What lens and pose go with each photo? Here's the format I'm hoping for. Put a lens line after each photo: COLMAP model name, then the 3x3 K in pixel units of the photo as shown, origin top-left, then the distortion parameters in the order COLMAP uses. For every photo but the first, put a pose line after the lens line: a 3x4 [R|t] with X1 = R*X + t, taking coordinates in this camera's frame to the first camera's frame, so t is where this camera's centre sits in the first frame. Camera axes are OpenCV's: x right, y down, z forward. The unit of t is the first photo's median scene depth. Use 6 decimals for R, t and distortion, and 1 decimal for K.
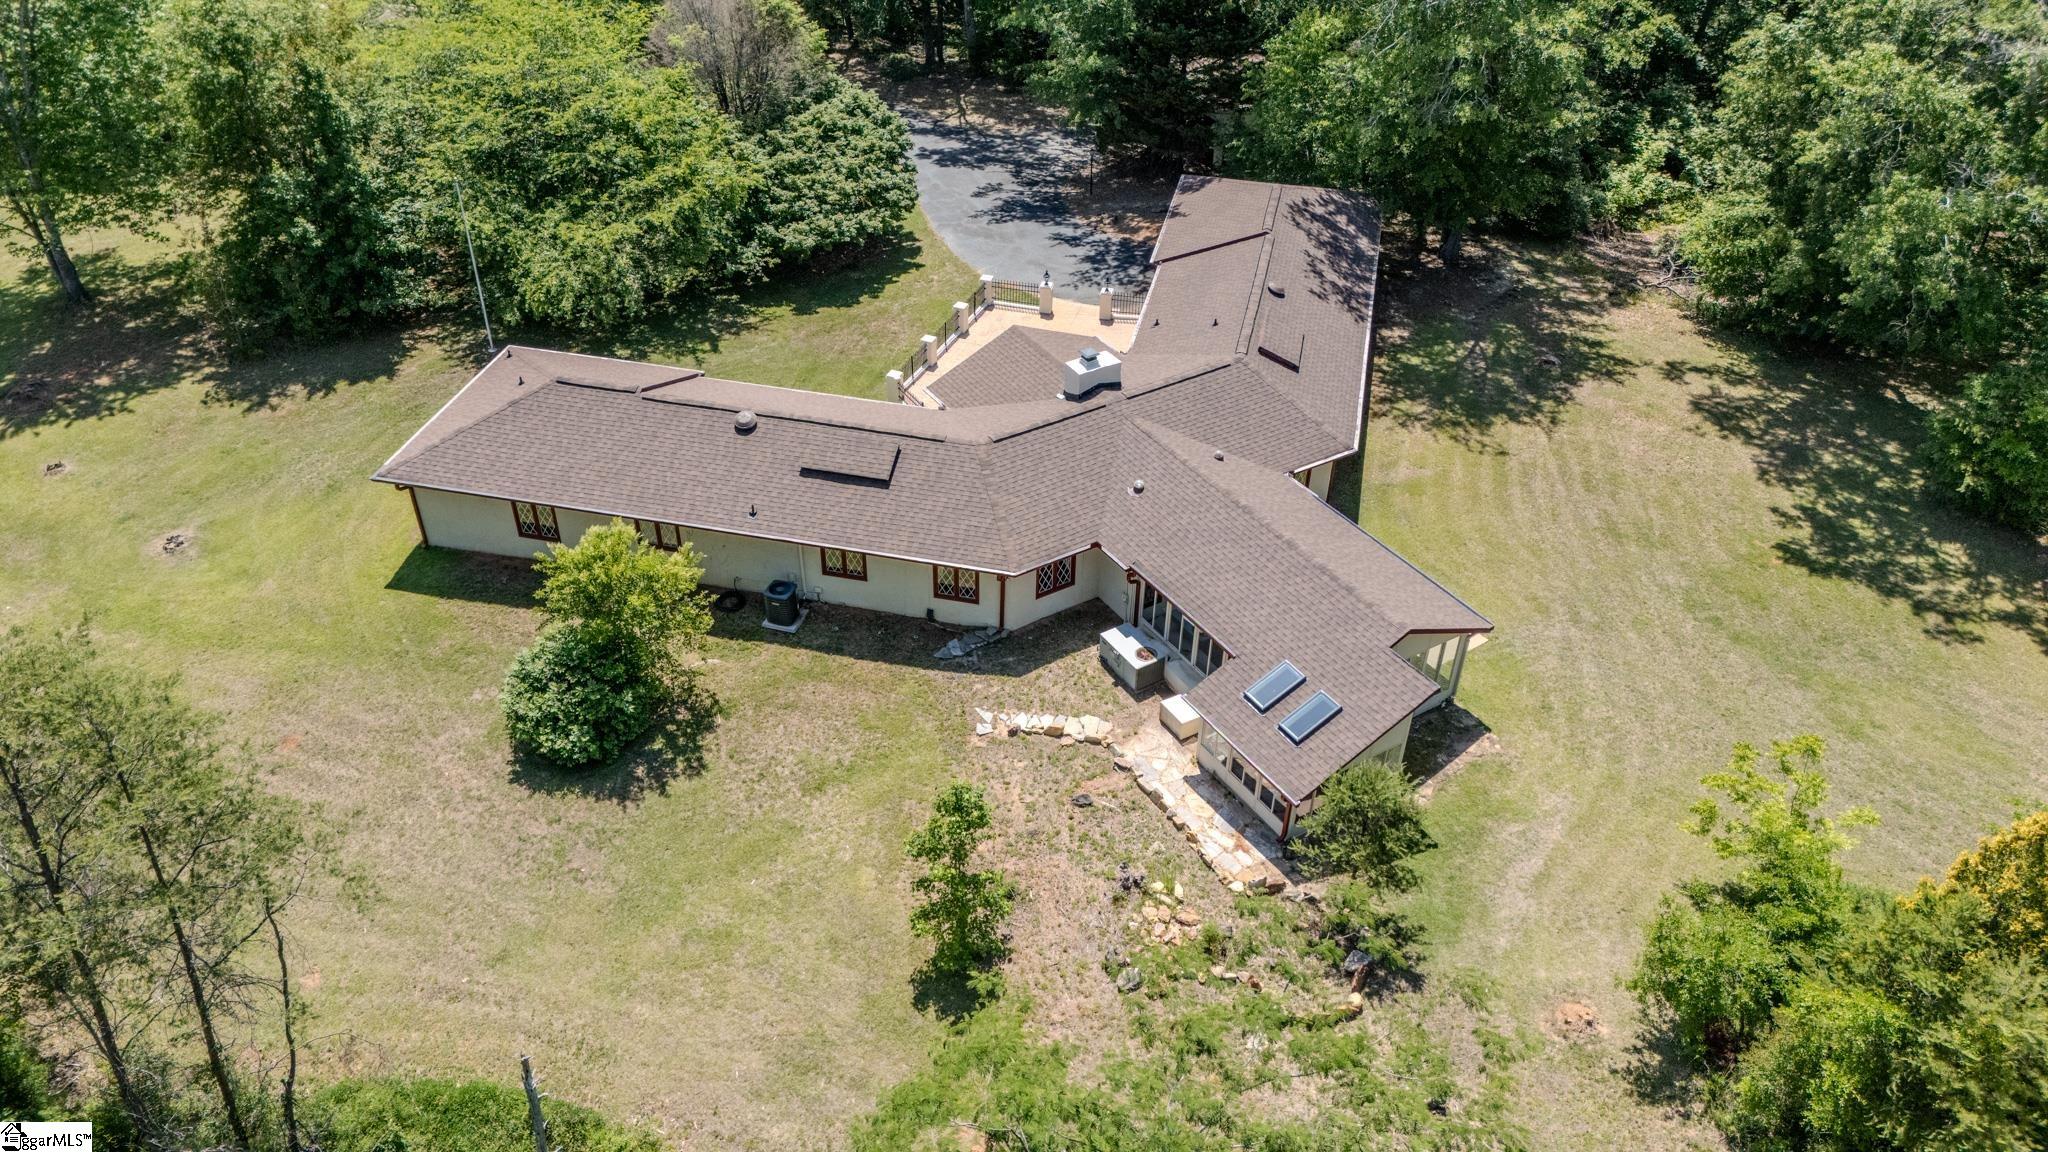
lens RADIAL K [[1500.8, 0, 1026.0], [0, 1500.8, 576.9], [0, 0, 1]] dist [0.050946, -0.051293]
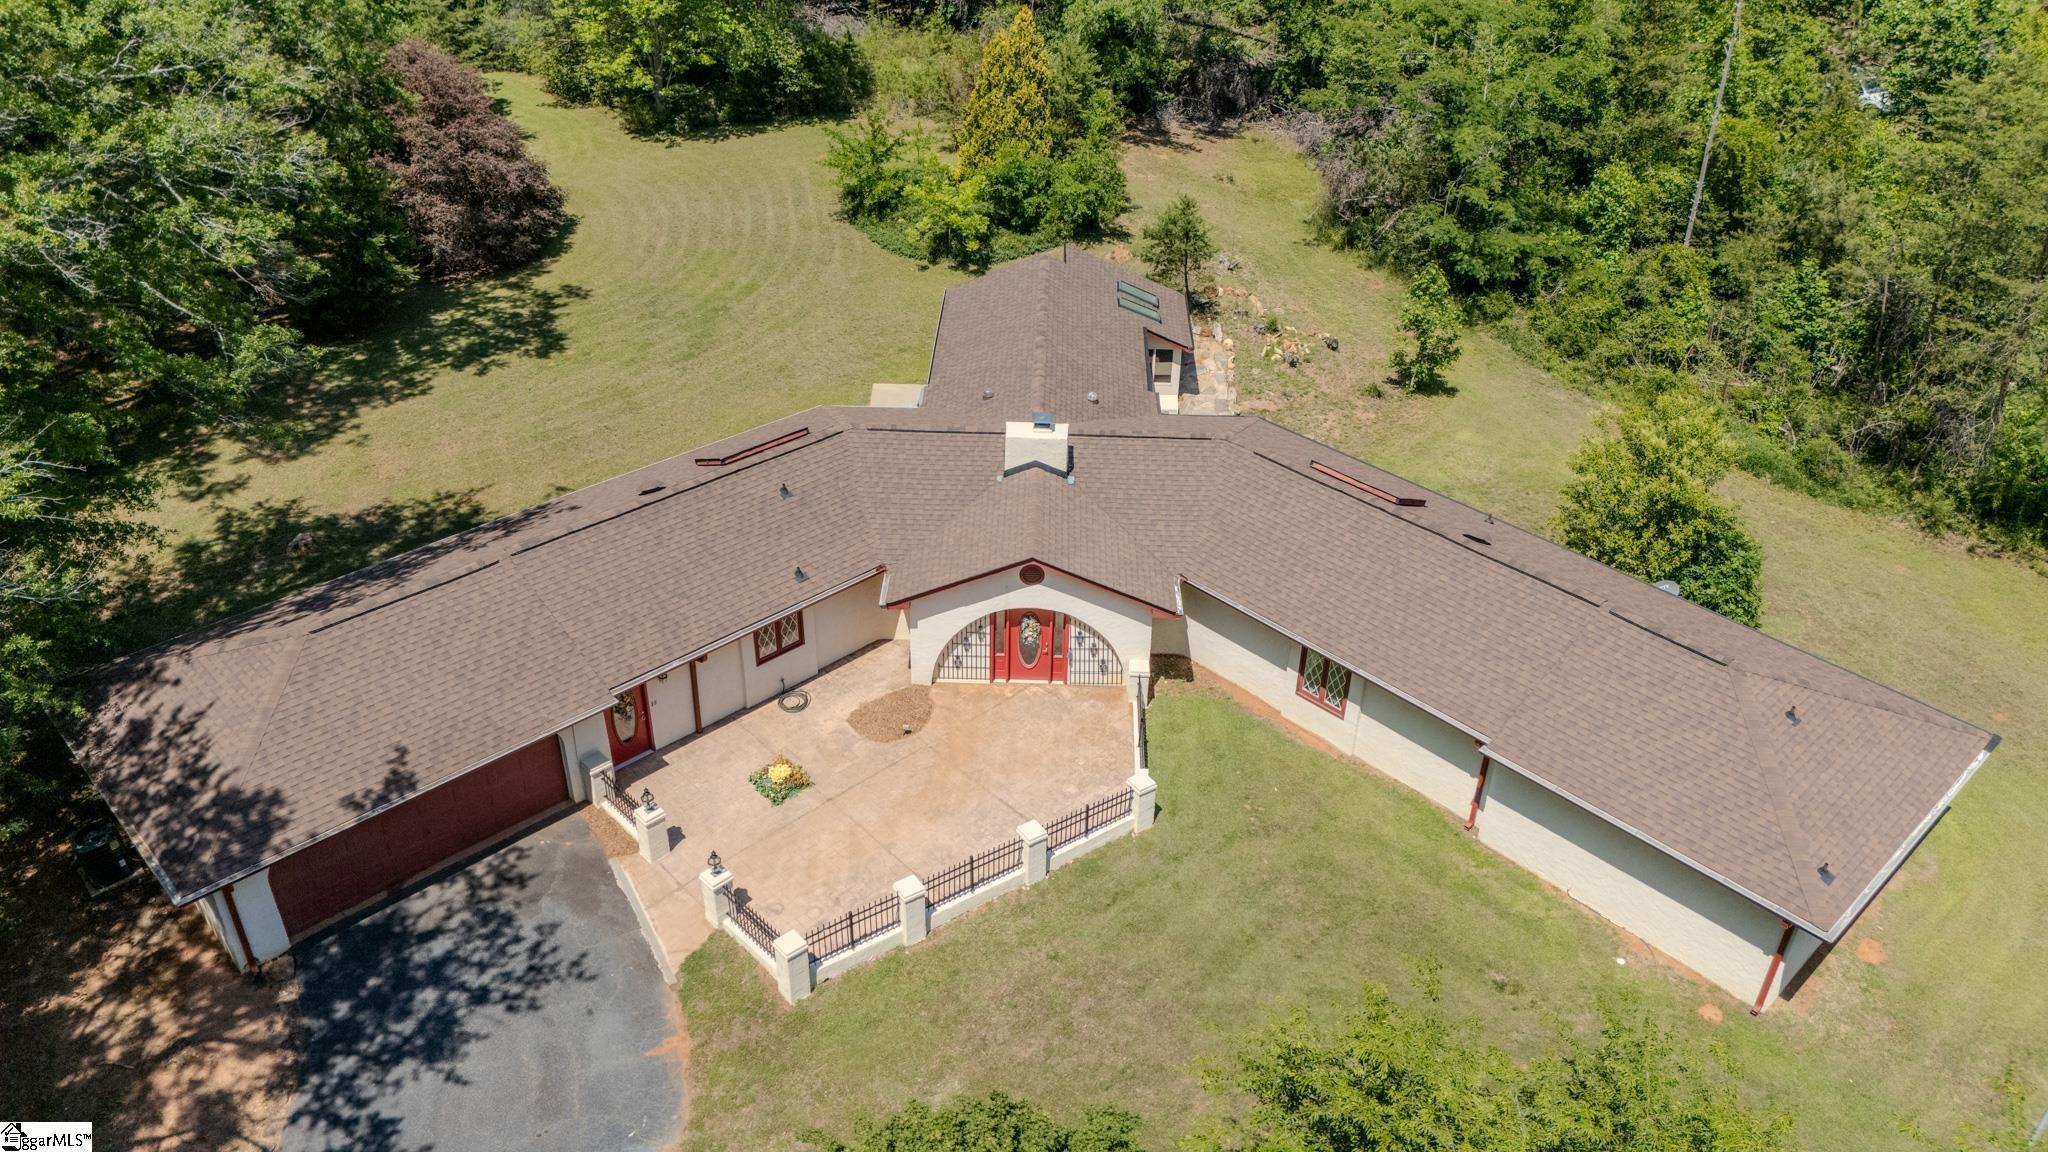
lens RADIAL K [[1500.8, 0, 1023.8], [0, 1500.8, 582.3], [0, 0, 1]] dist [0.050946, -0.051293]
pose [[-0.832279, -0.323030, 0.450514, -0.345640], [0.314829, 0.393476, 0.863747, -0.820353], [-0.456283, 0.860714, -0.225783, 1.287712]]
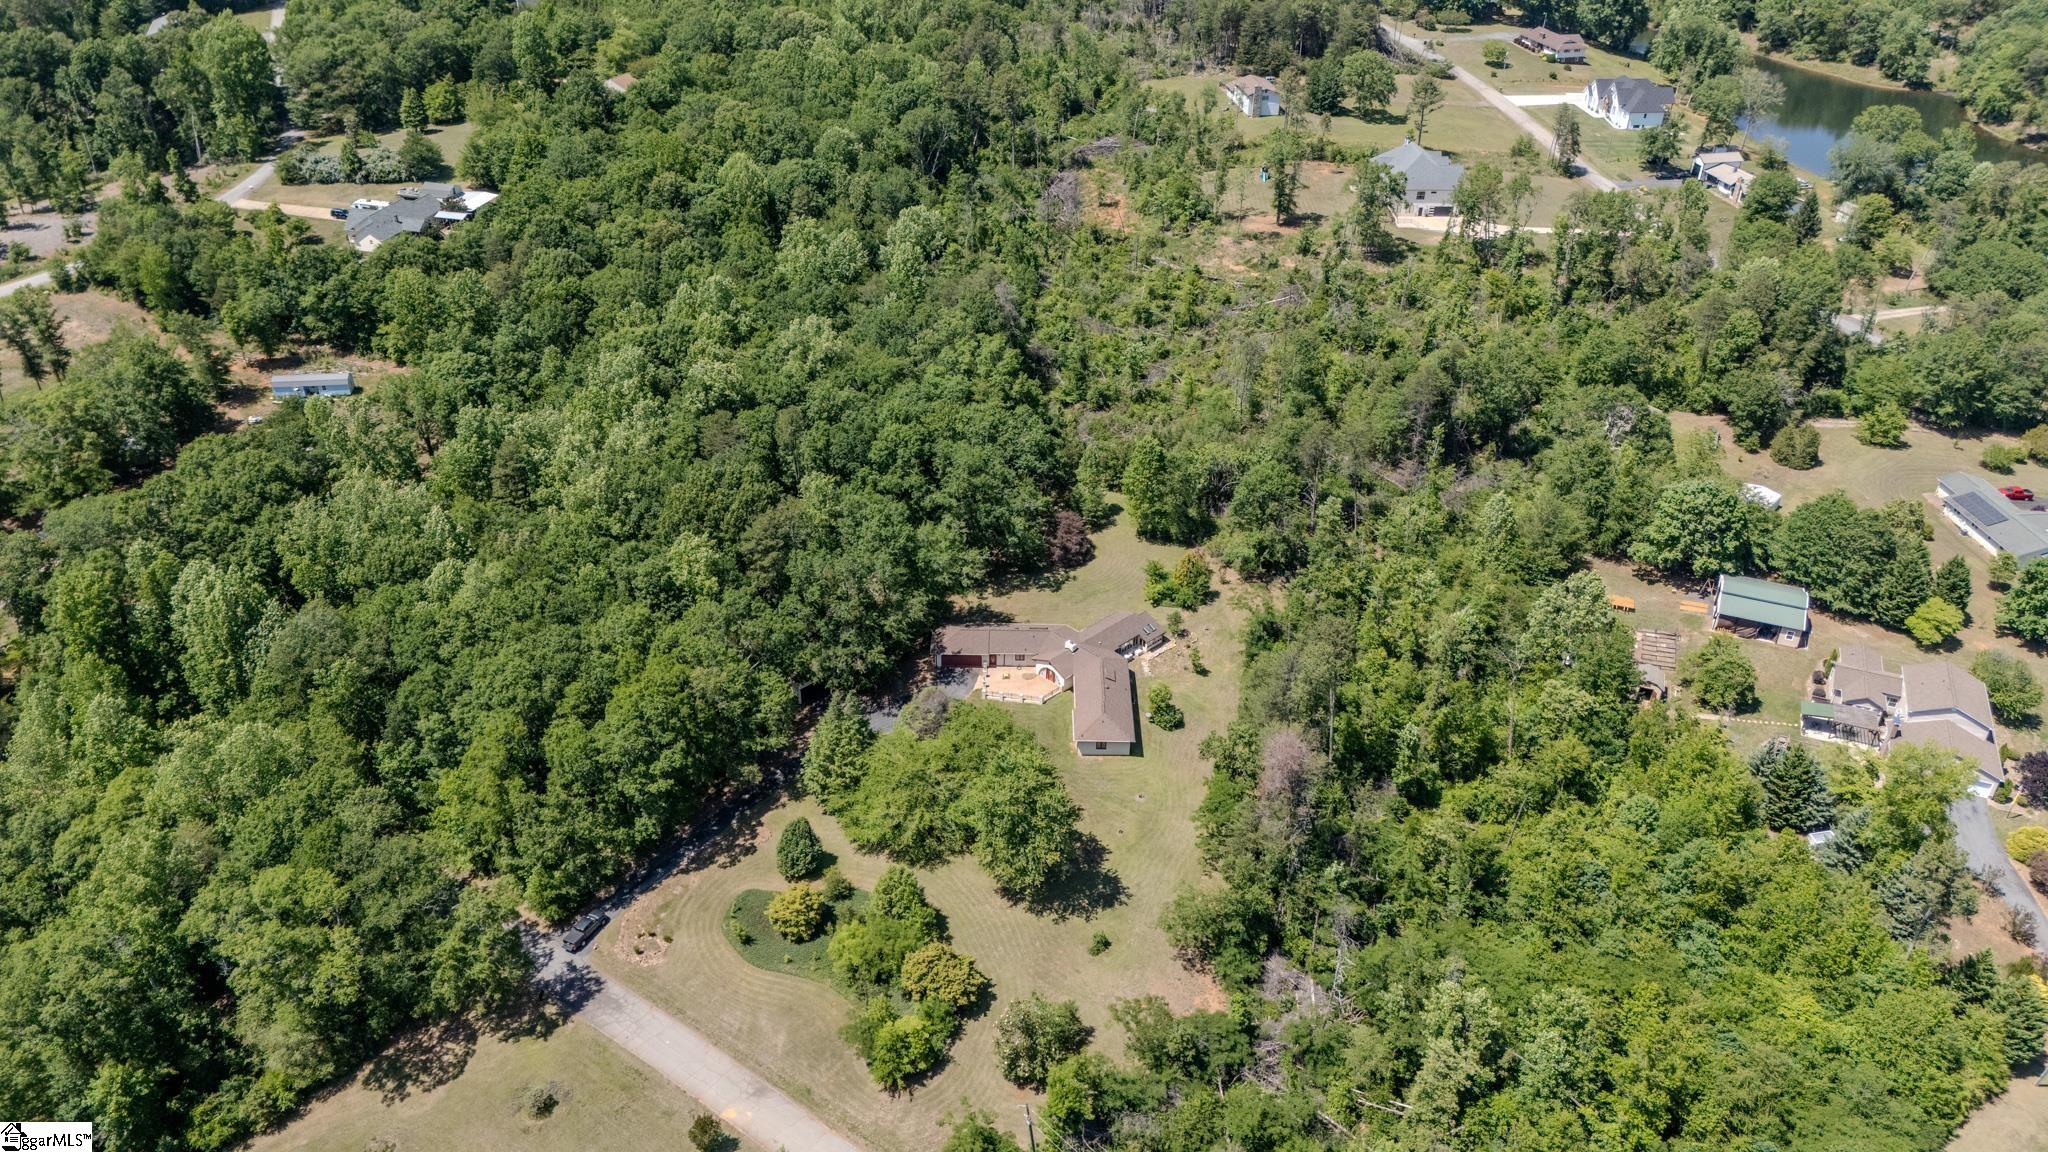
lens RADIAL K [[1500.8, 0, 1034.1], [0, 1500.8, 583.9], [0, 0, 1]] dist [0.050946, -0.051293]
pose [[-0.212269, -0.530287, 0.820815, -3.840150], [0.584937, 0.603911, 0.541425, -2.973808], [-0.782810, 0.595053, 0.181993, 0.112003]]
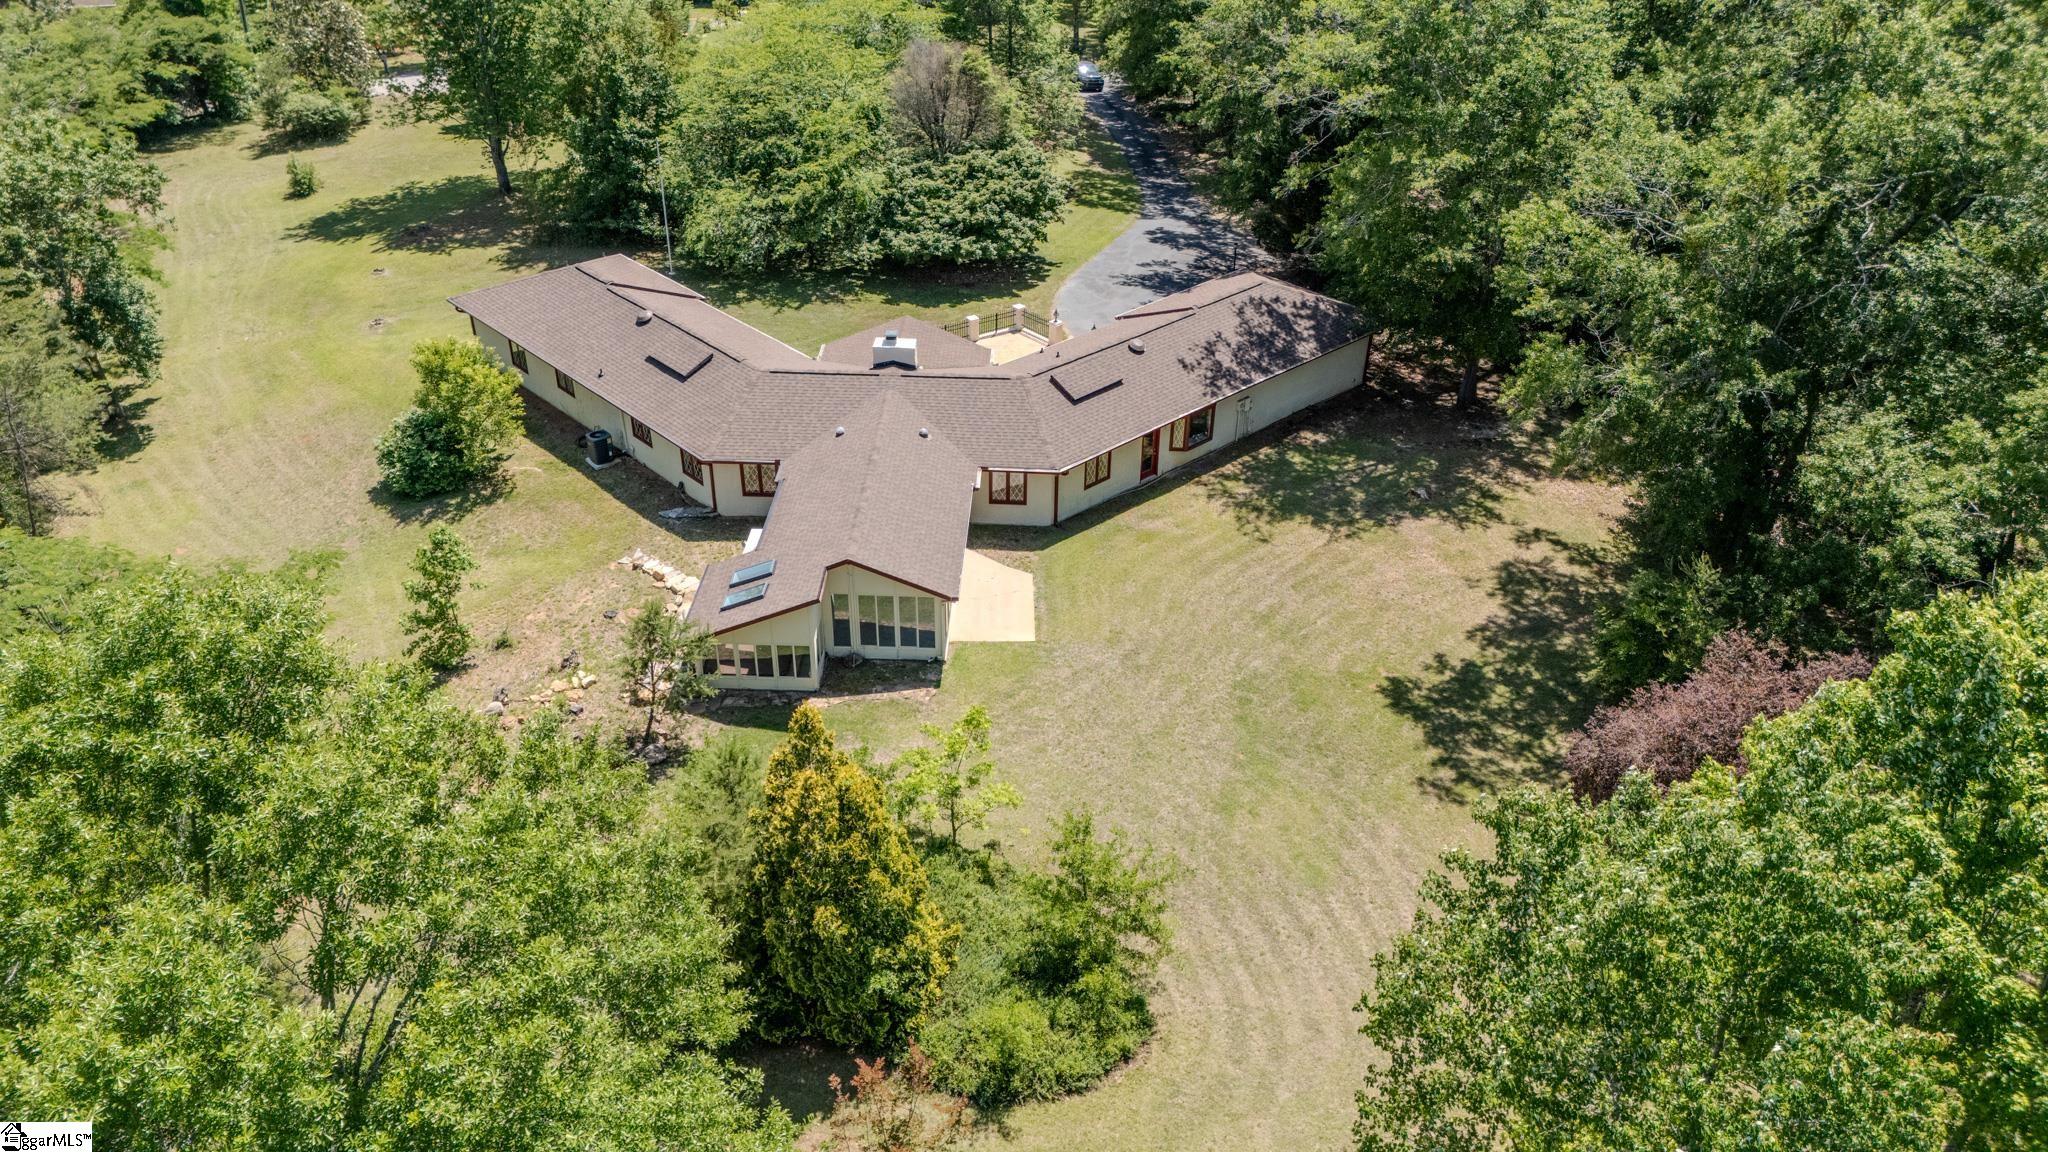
lens RADIAL K [[1500.8, 0, 1019.4], [0, 1500.8, 572.3], [0, 0, 1]] dist [0.050946, -0.051293]
pose [[0.829286, 0.295009, -0.474610, 0.779393], [-0.339502, 0.940566, -0.008571, 0.006598], [0.443873, 0.168239, 0.880155, 0.009533]]
